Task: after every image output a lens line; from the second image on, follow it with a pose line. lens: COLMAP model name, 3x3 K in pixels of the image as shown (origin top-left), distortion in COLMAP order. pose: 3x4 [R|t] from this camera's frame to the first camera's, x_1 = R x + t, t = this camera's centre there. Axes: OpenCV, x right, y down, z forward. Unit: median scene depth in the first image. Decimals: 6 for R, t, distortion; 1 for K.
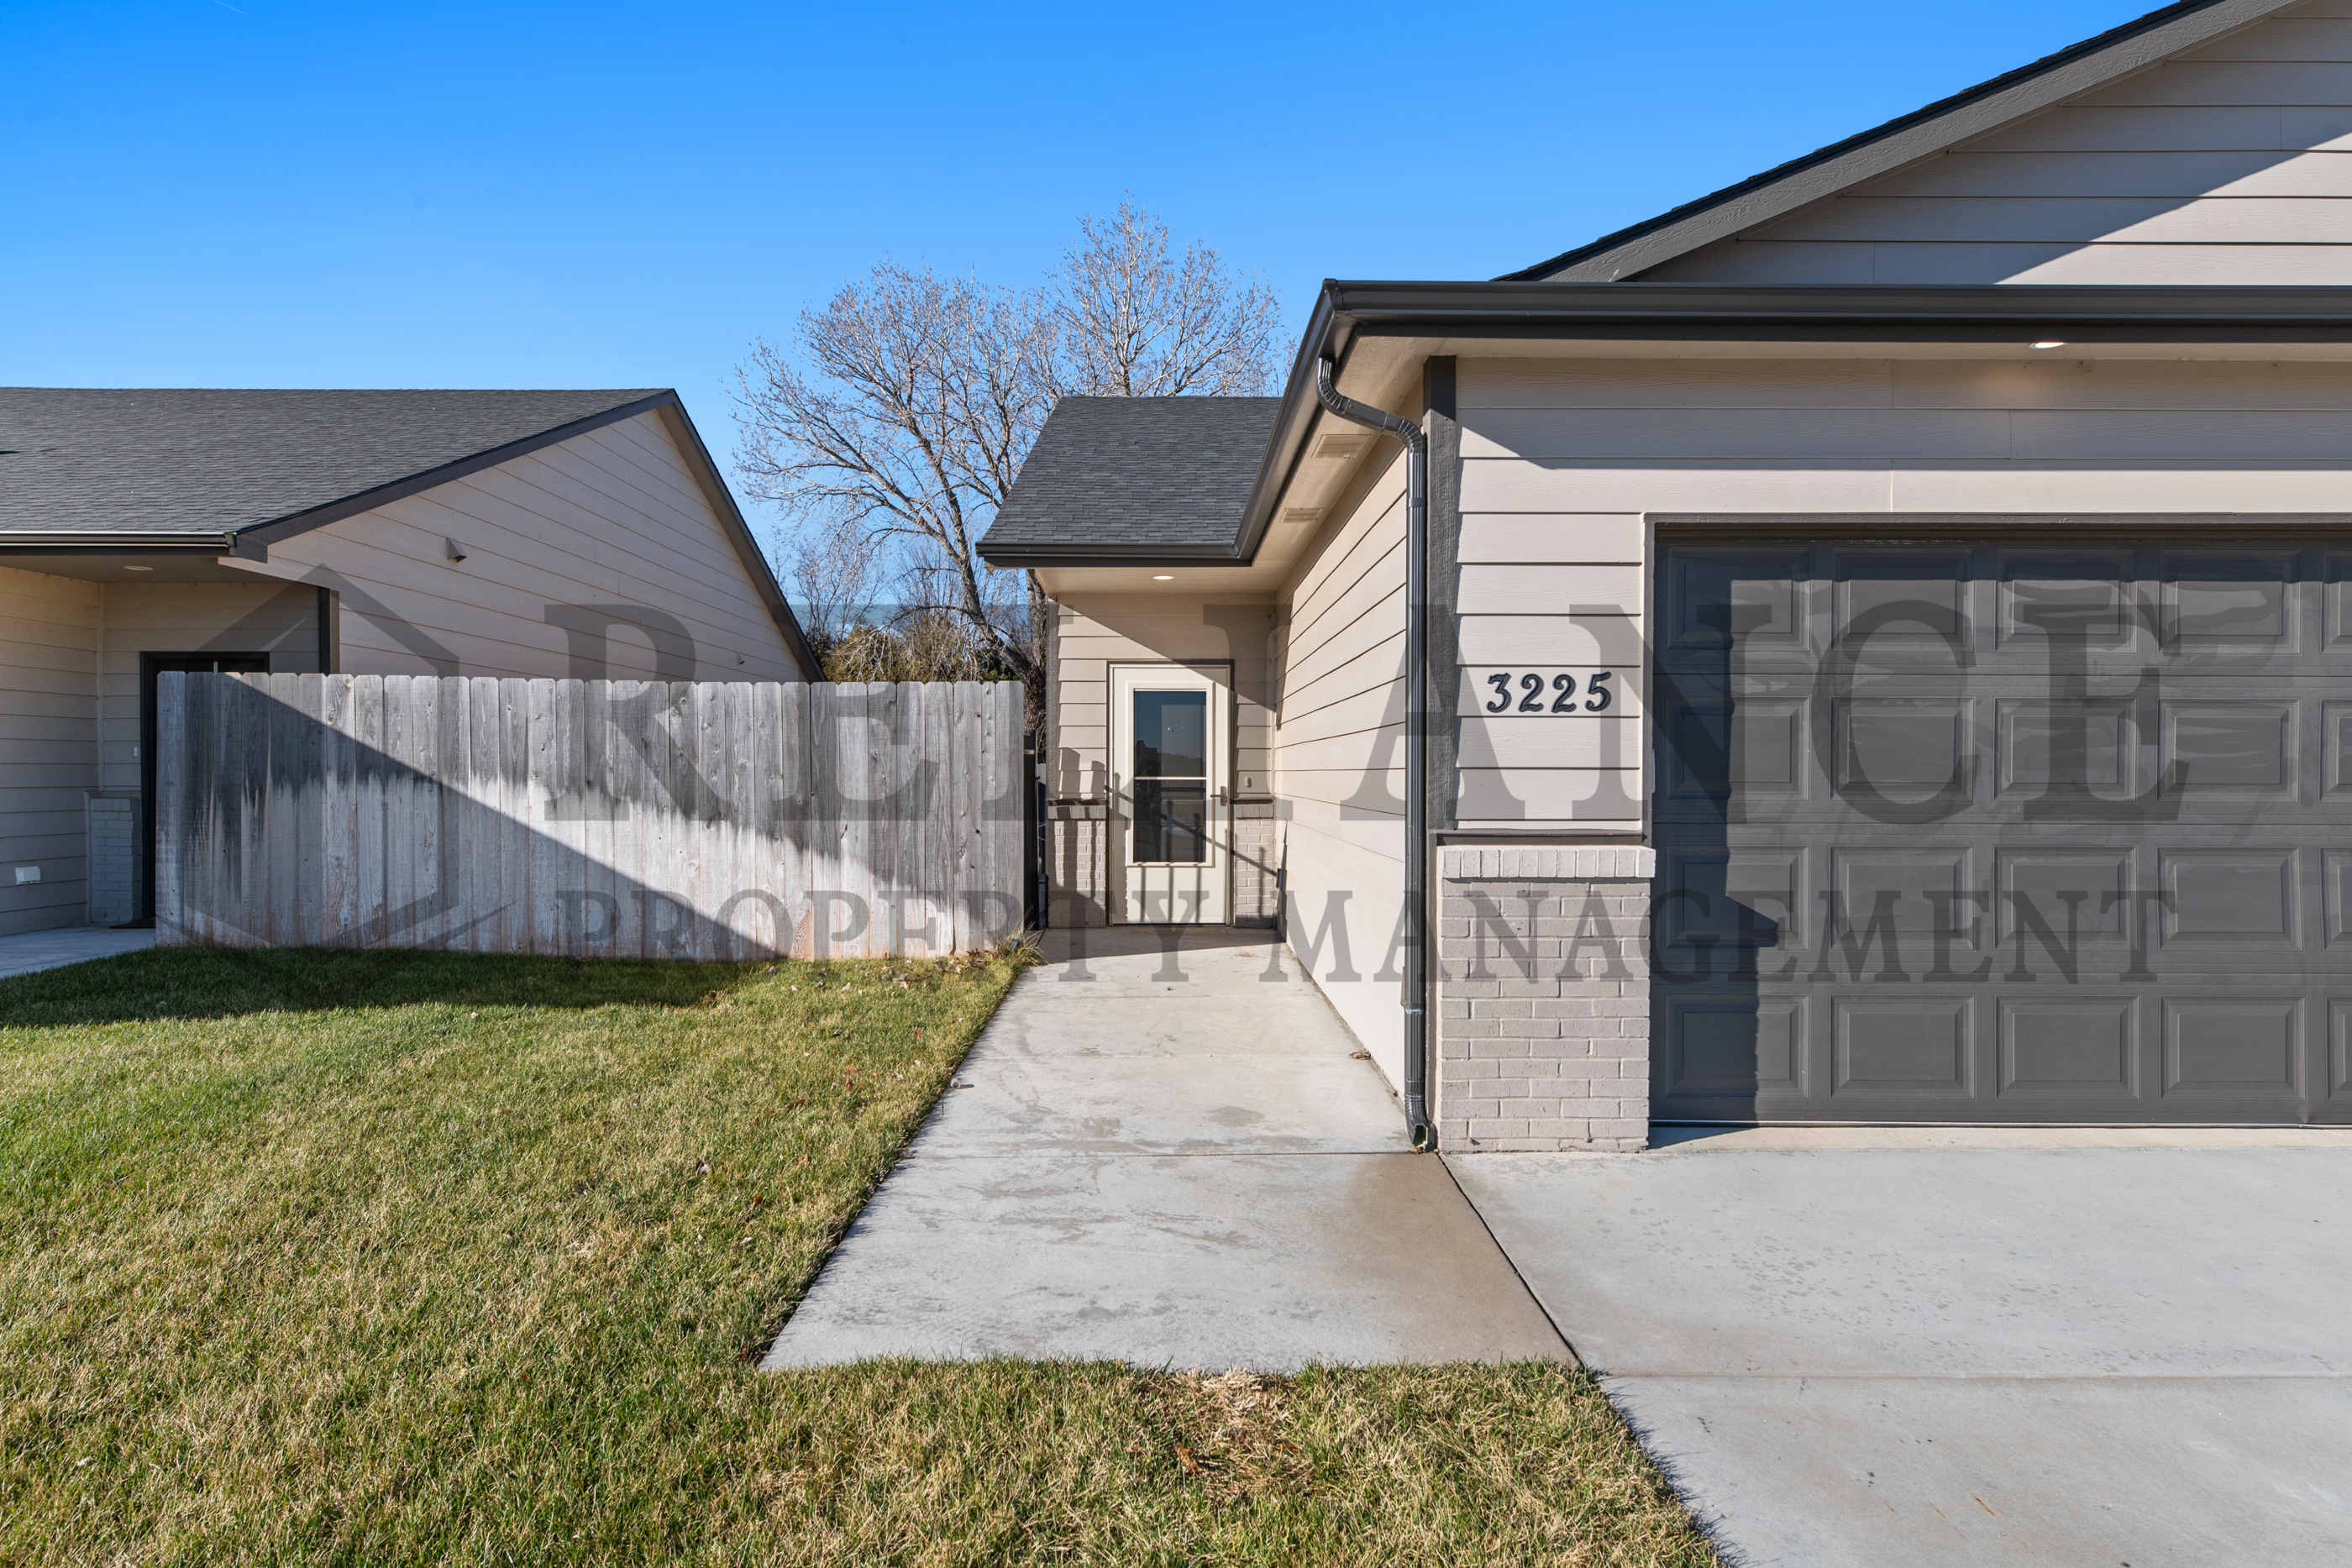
lens RADIAL K [[1285.1, 0, 1180.1], [0, 1285.1, 789.4], [0, 0, 1]] dist [0.003605, -0.001516]
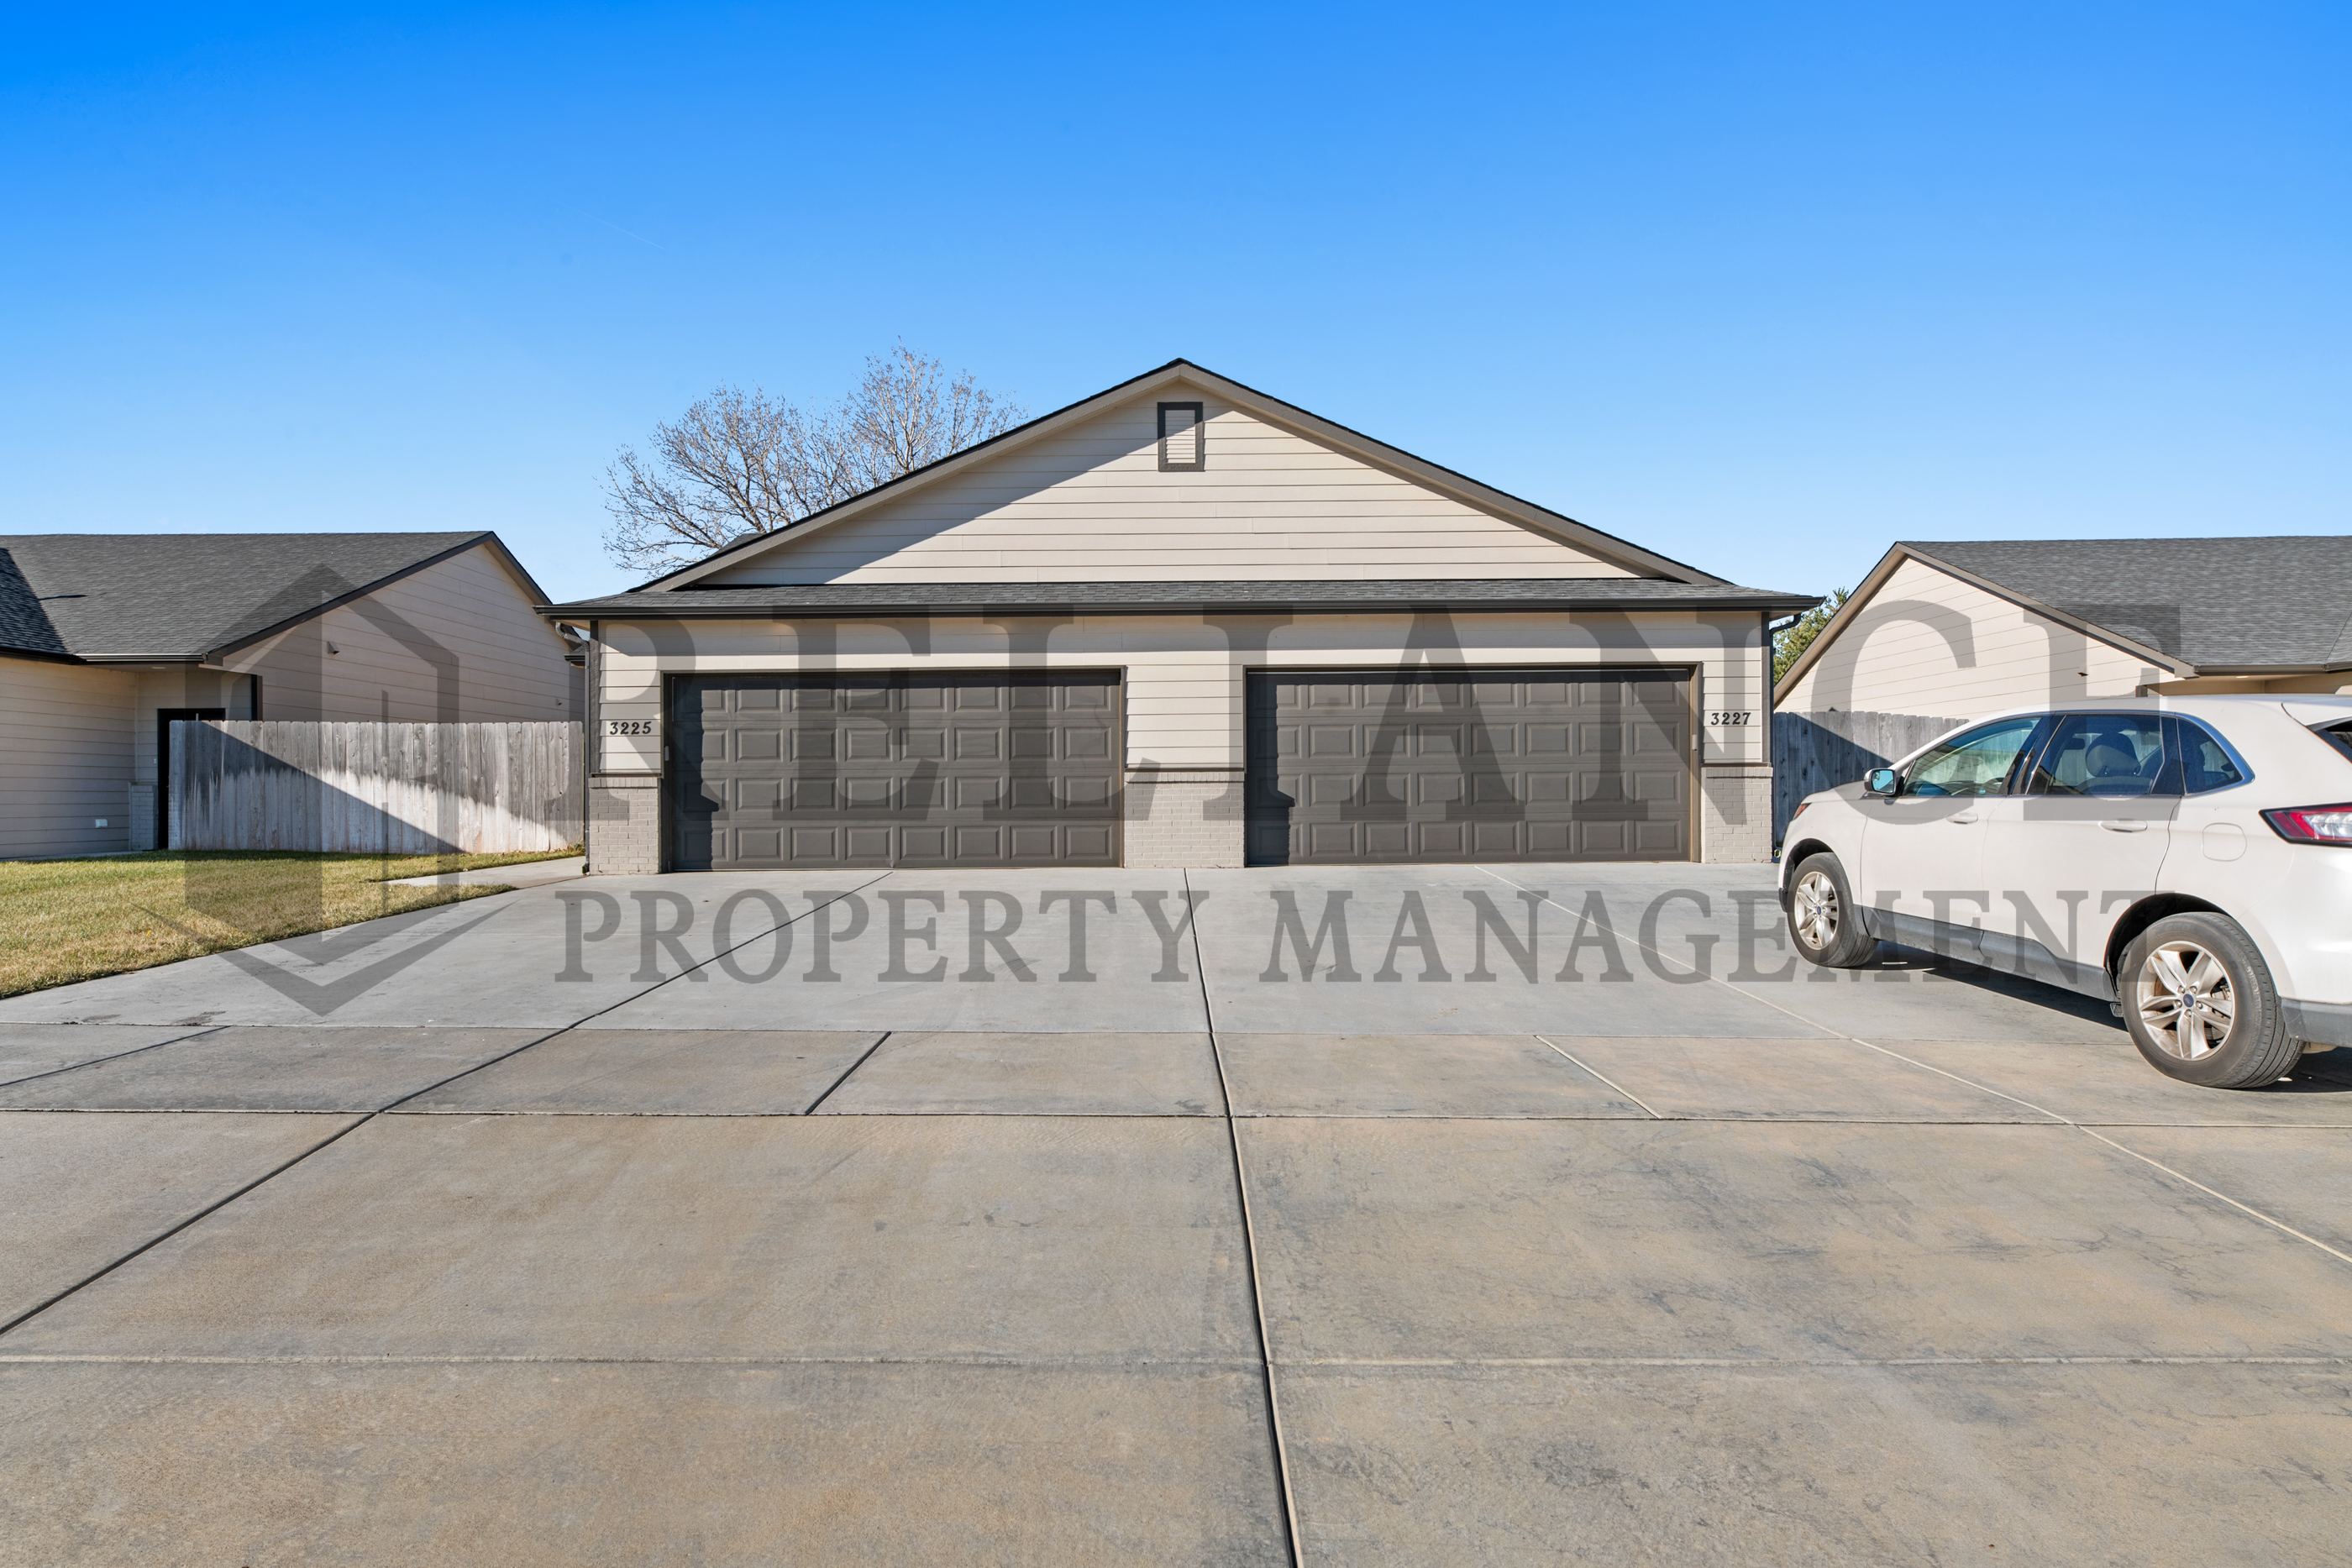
lens RADIAL K [[1285.1, 0, 1169.4], [0, 1285.1, 790.2], [0, 0, 1]] dist [0.003605, -0.001516]
pose [[0.999938, -0.009751, 0.005389, 0.829264], [0.009842, 0.999805, -0.017119, 0.074426], [-0.005221, 0.017171, 0.999839, -1.113268]]
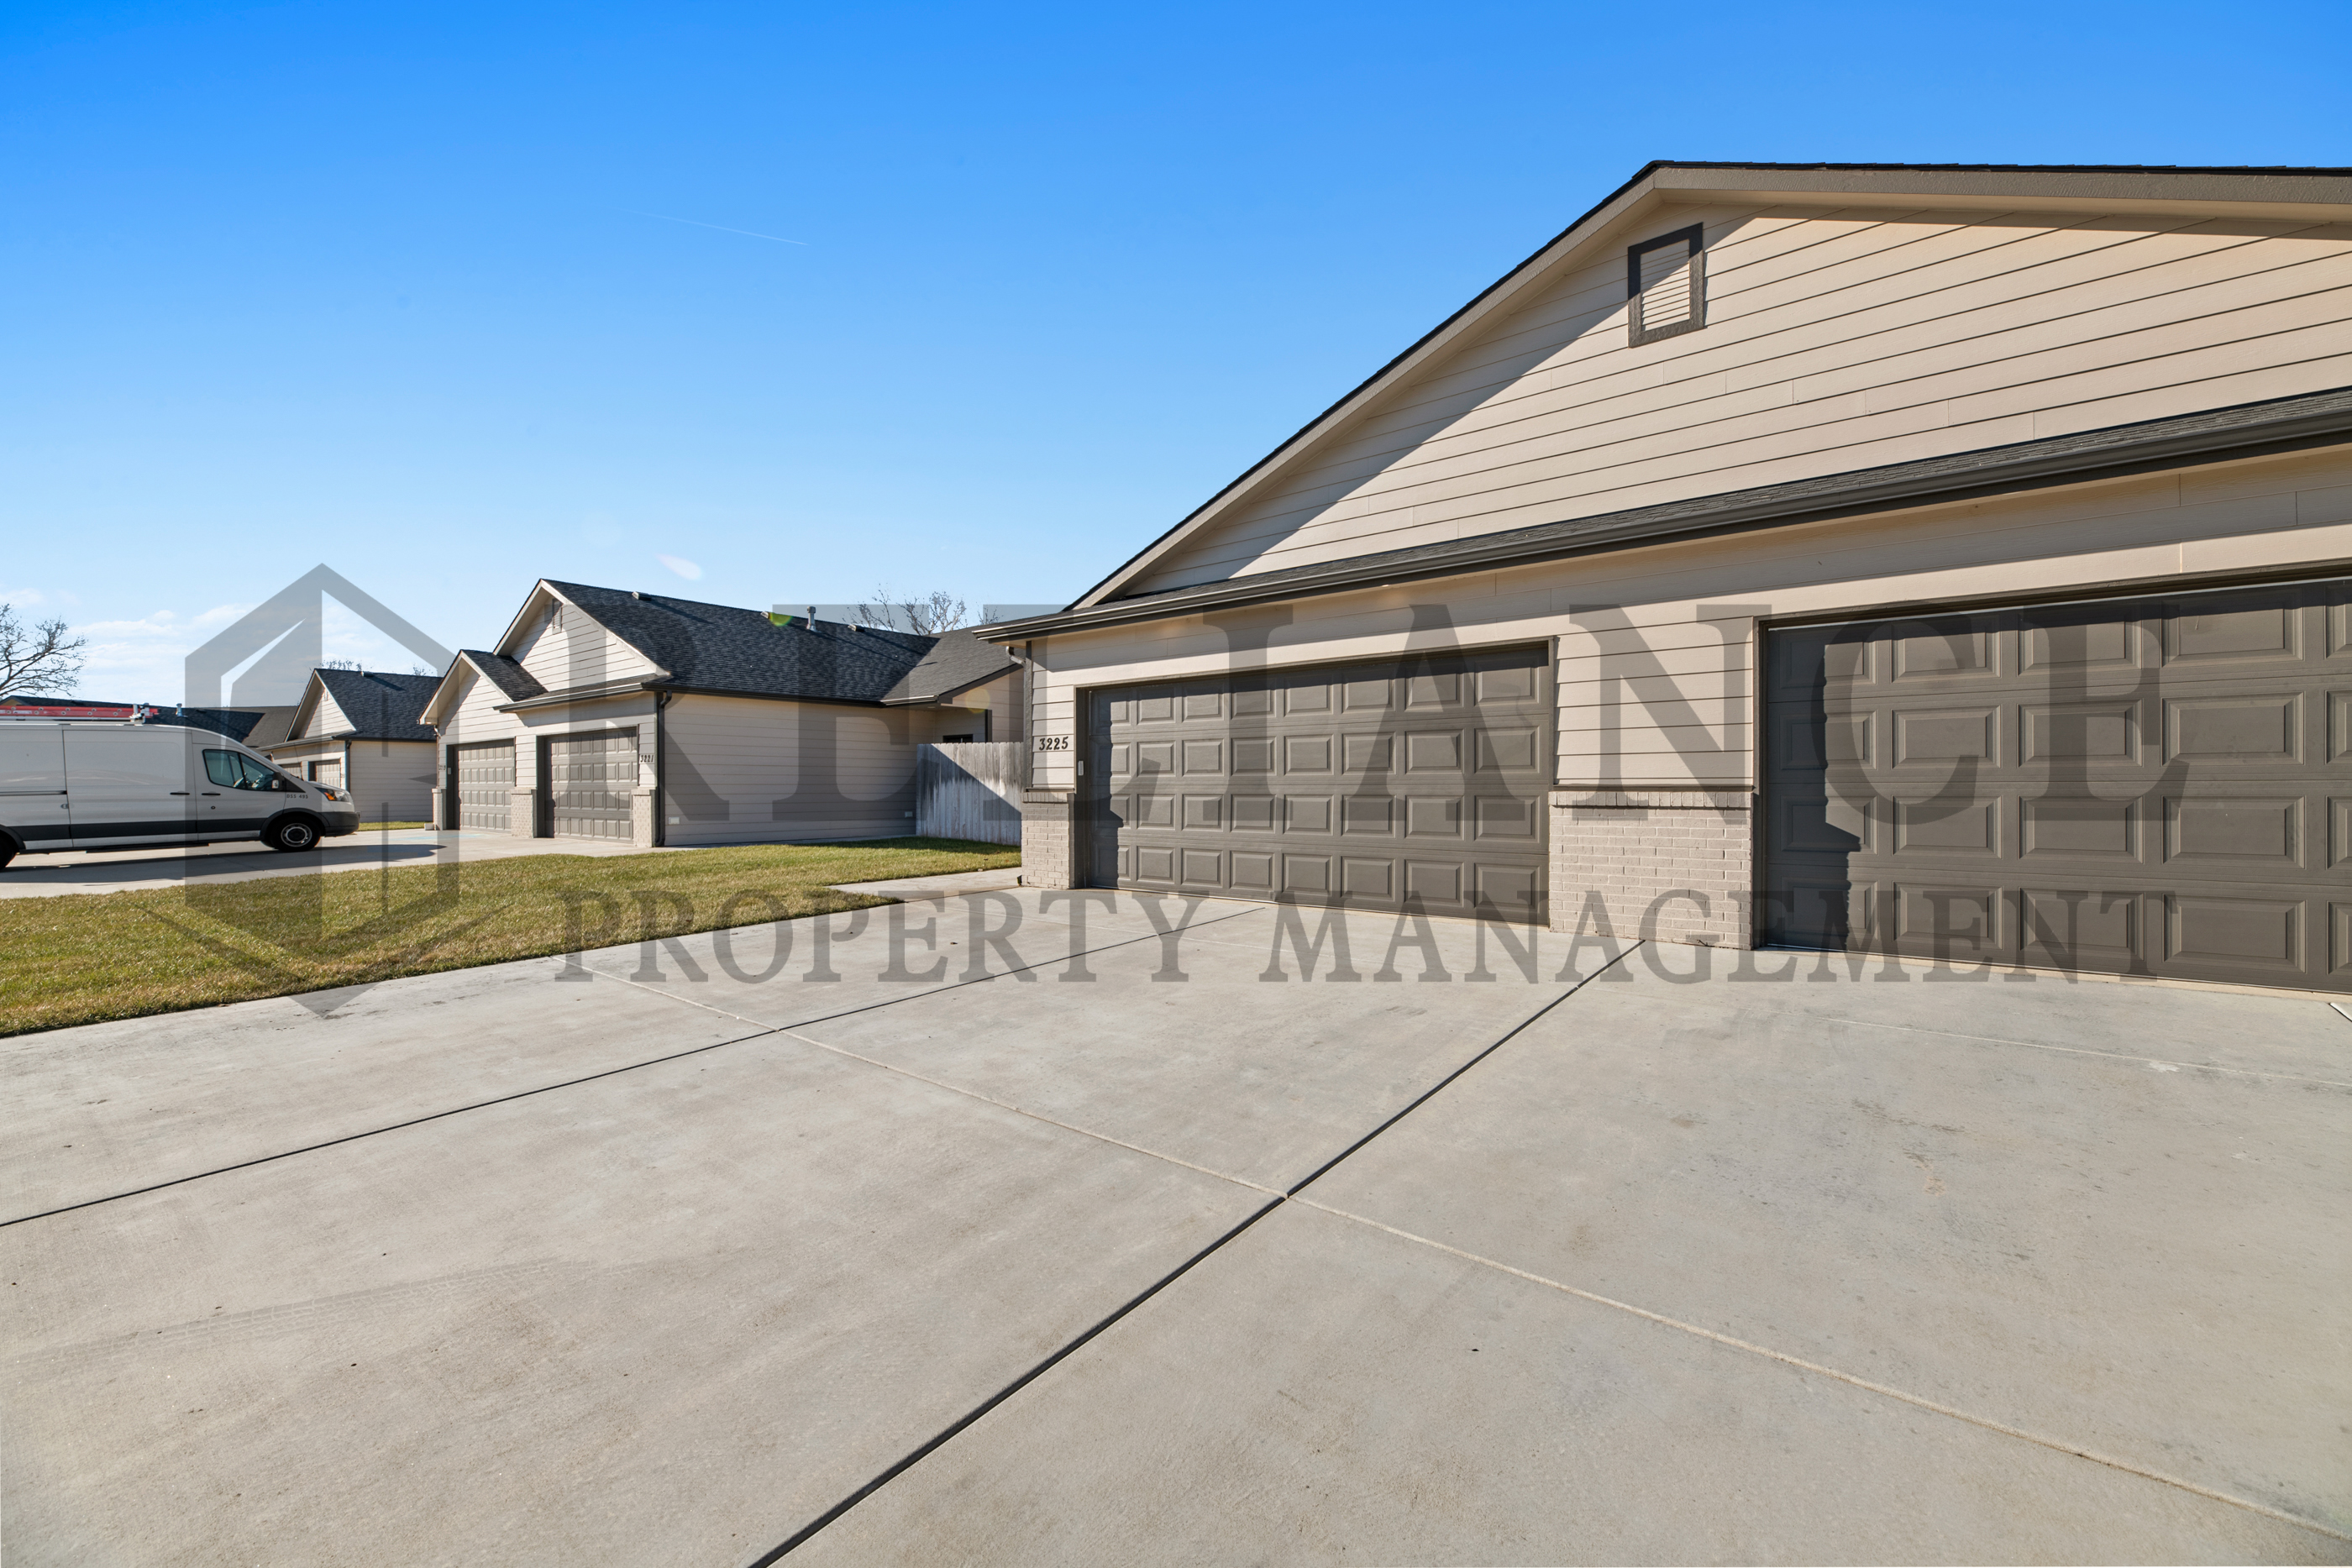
lens RADIAL K [[931.6, 0, 1188.6], [0, 931.6, 788.9], [0, 0, 1]] dist [-0.002782, -0.000134]
pose [[0.786425, -0.004334, -0.617671, 1.034993], [-0.000356, 0.999972, -0.007470, 0.027204], [0.617686, 0.006094, 0.786401, -0.311635]]
